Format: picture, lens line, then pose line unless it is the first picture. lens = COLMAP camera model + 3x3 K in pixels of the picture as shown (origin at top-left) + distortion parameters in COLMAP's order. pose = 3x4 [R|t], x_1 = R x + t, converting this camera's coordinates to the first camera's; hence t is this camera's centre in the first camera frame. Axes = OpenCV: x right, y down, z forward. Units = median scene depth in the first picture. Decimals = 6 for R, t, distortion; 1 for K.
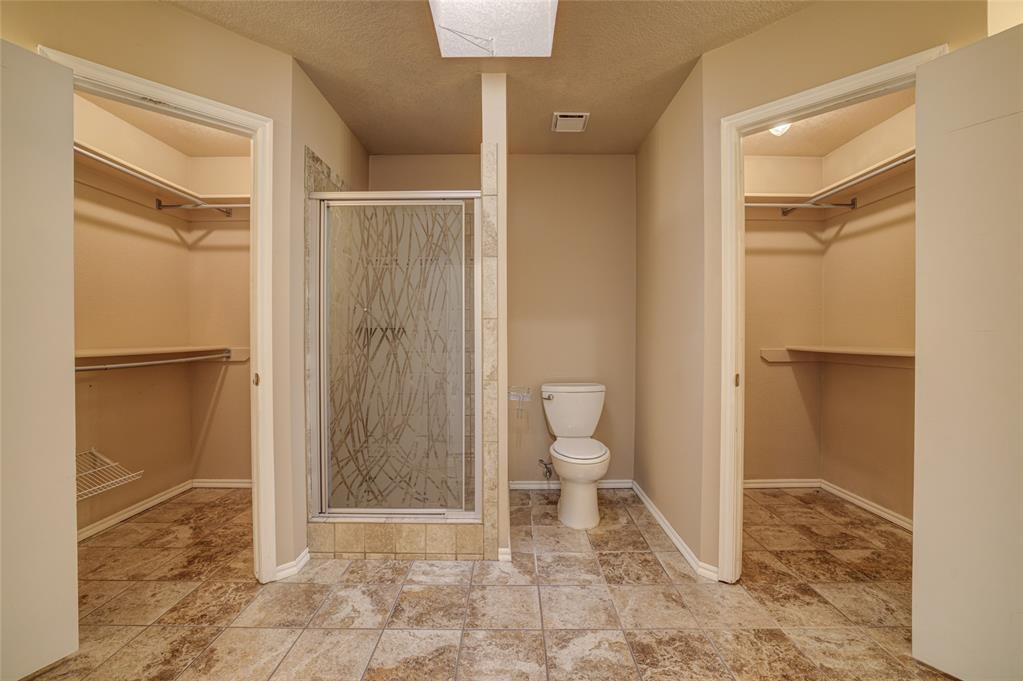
lens RADIAL K [[442.1, 0, 514.3], [0, 442.1, 337.5], [0, 0, 1]] dist [-0.023966, 0.005422]
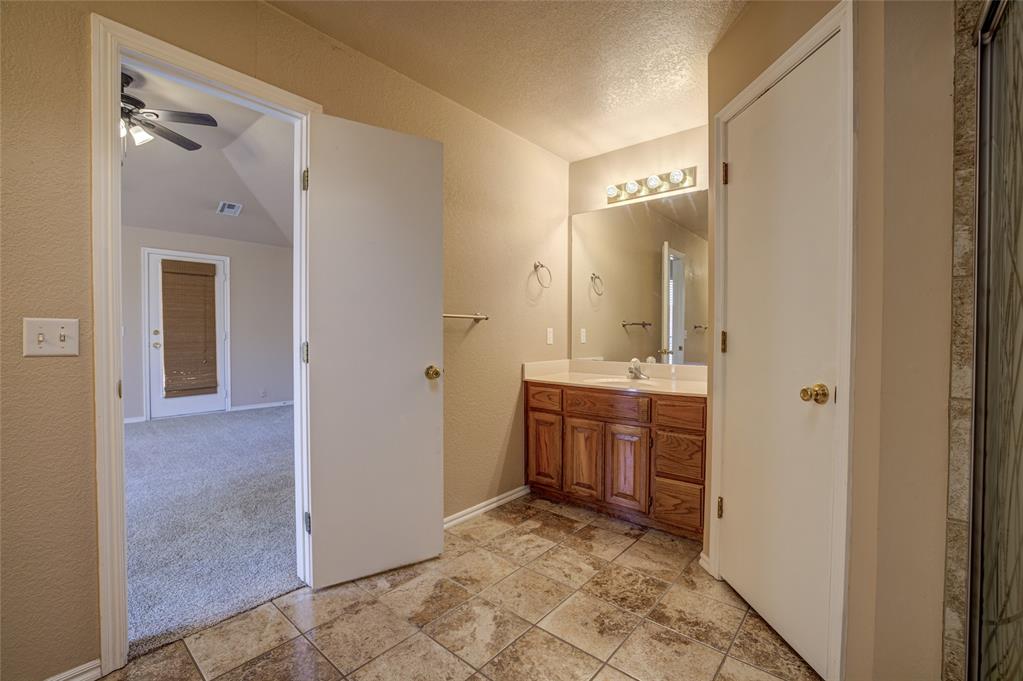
lens RADIAL K [[442.1, 0, 512.4], [0, 442.1, 338.0], [0, 0, 1]] dist [-0.023966, 0.005422]
pose [[-0.645189, 0.008458, -0.763976, 0.231659], [-0.000332, 0.999936, 0.011351, 0.000540], [0.764023, 0.007578, -0.645145, 0.933319]]
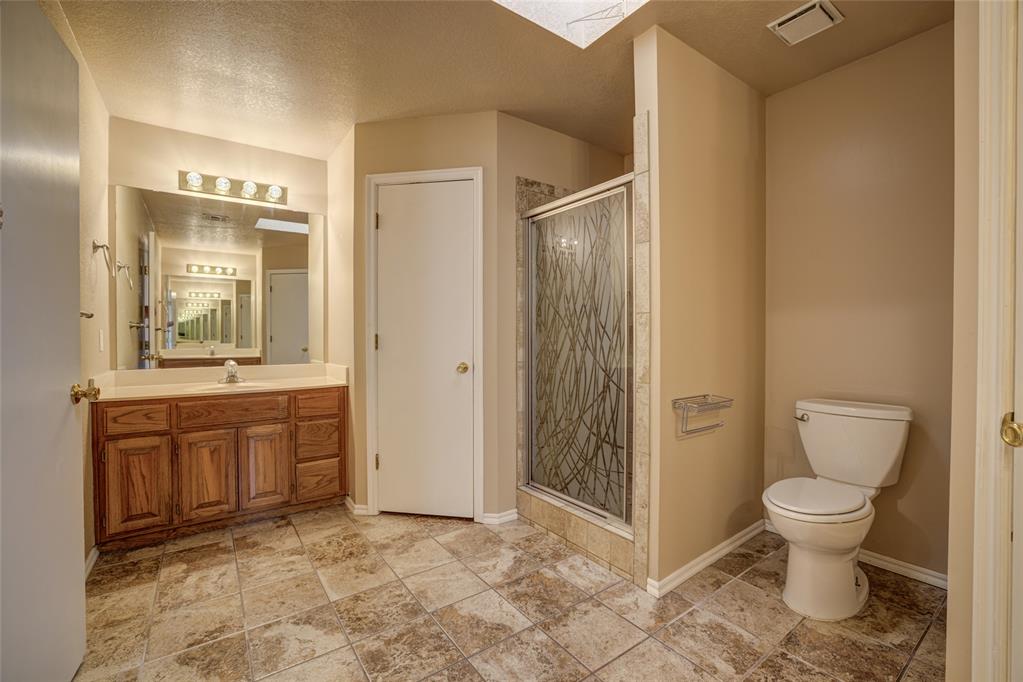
lens RADIAL K [[442.1, 0, 513.4], [0, 442.1, 335.0], [0, 0, 1]] dist [-0.023966, 0.005422]
pose [[0.587054, -0.001955, -0.809545, 0.504066], [0.002595, 0.999996, -0.000533, 0.001368], [0.809543, -0.001788, 0.587057, 0.277511]]
